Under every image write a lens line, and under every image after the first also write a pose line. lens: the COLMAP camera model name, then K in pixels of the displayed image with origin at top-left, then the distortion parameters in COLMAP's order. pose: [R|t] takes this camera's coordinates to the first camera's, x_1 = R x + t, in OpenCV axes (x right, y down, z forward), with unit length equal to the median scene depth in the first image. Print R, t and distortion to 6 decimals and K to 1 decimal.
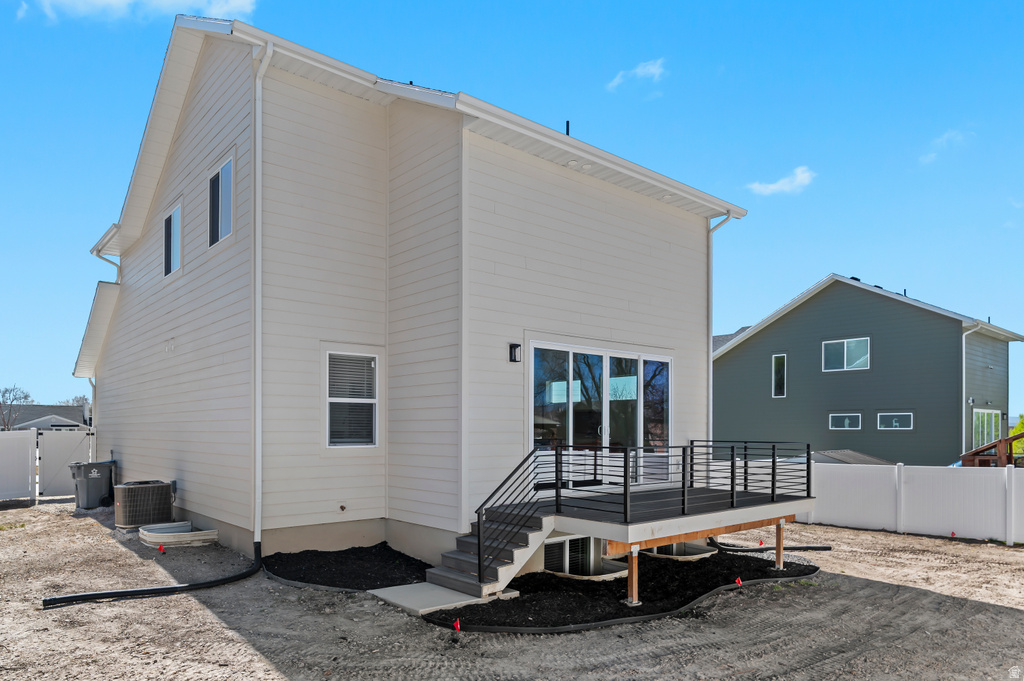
lens RADIAL K [[666.1, 0, 513.0], [0, 666.1, 431.6], [0, 0, 1]] dist [-0.003771, -0.001440]
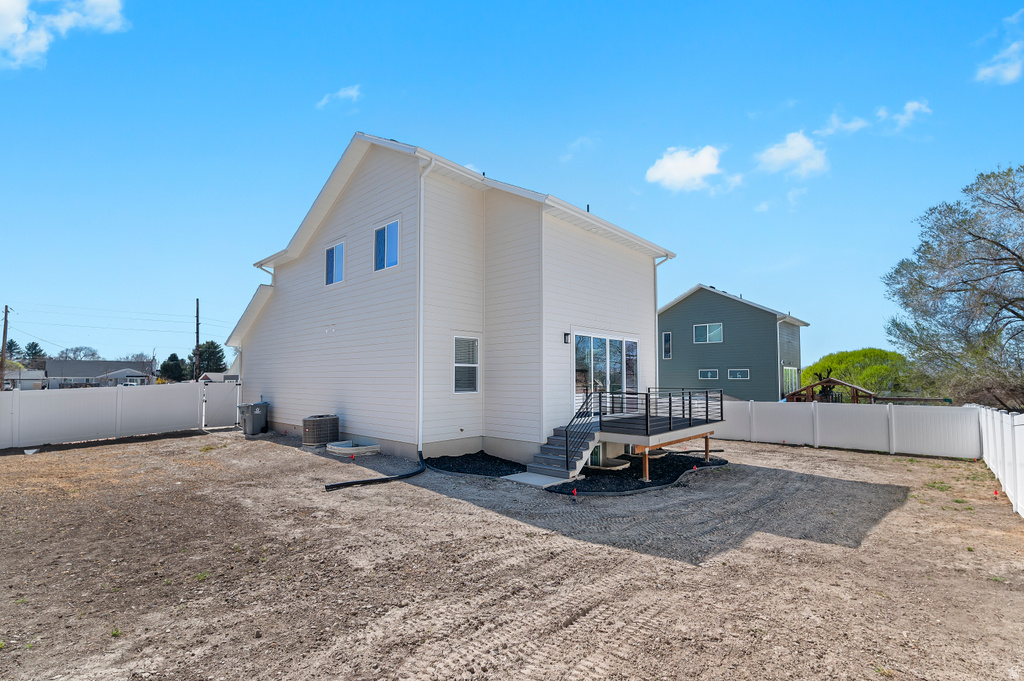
lens RADIAL K [[461.0, 0, 511.2], [0, 461.0, 360.4], [0, 0, 1]] dist [0.001146, 0.000100]
pose [[0.993700, 0.002166, 0.112056, -0.262313], [0.002435, 0.999160, -0.040905, -0.011500], [-0.112050, 0.040920, 0.992860, -0.163711]]
